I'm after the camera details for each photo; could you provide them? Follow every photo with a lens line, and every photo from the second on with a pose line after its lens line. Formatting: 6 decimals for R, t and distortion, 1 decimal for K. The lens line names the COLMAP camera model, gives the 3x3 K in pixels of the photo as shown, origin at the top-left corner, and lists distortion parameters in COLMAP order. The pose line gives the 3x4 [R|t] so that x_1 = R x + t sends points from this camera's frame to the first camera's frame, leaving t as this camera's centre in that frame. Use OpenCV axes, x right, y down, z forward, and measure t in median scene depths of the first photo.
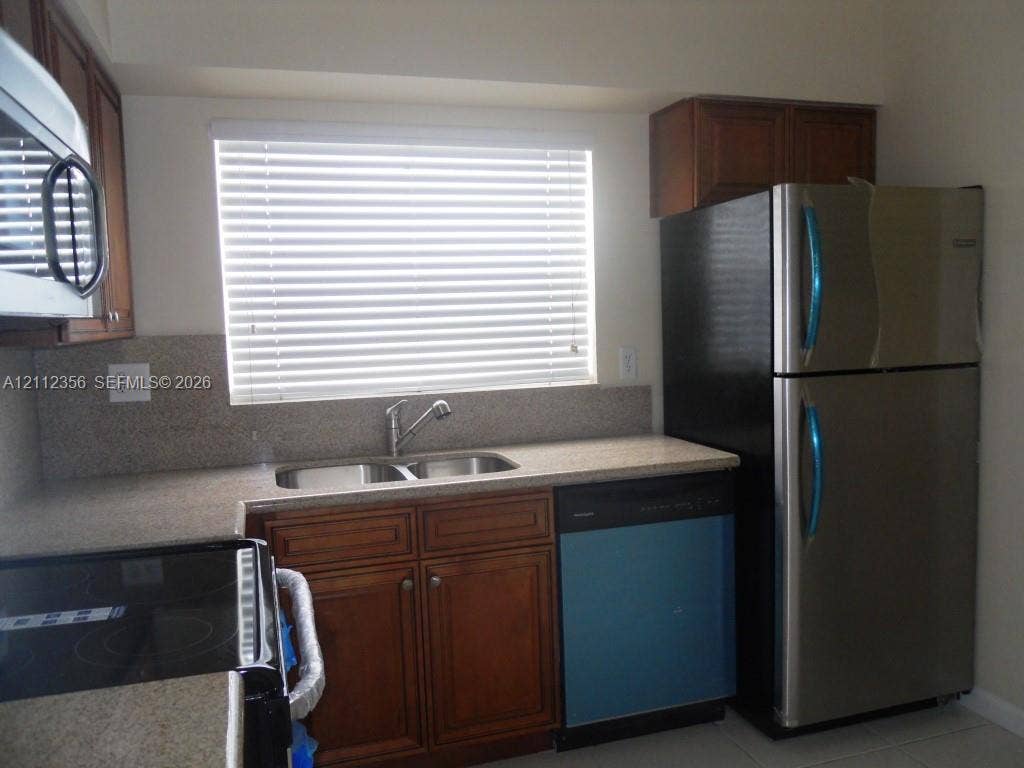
lens RADIAL K [[807.3, 0, 512.0], [0, 807.3, 384.0], [0, 0, 1]] dist [-0.052036, -0.002557]
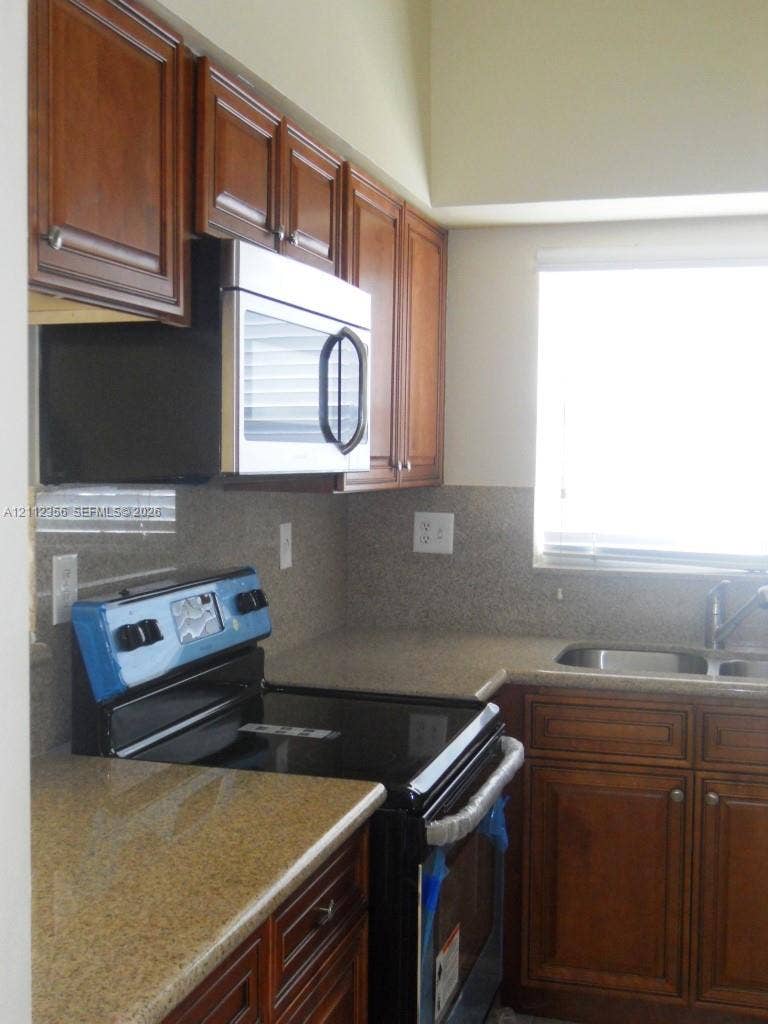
lens RADIAL K [[1187.7, 0, 384.0], [0, 1187.7, 512.0], [0, 0, 1]] dist [-0.017868, -0.012433]
pose [[0.831258, 0.068468, -0.551654, 0.278103], [-0.085587, 0.996317, -0.005309, -0.015934], [0.549258, 0.051628, 0.834056, -0.228678]]
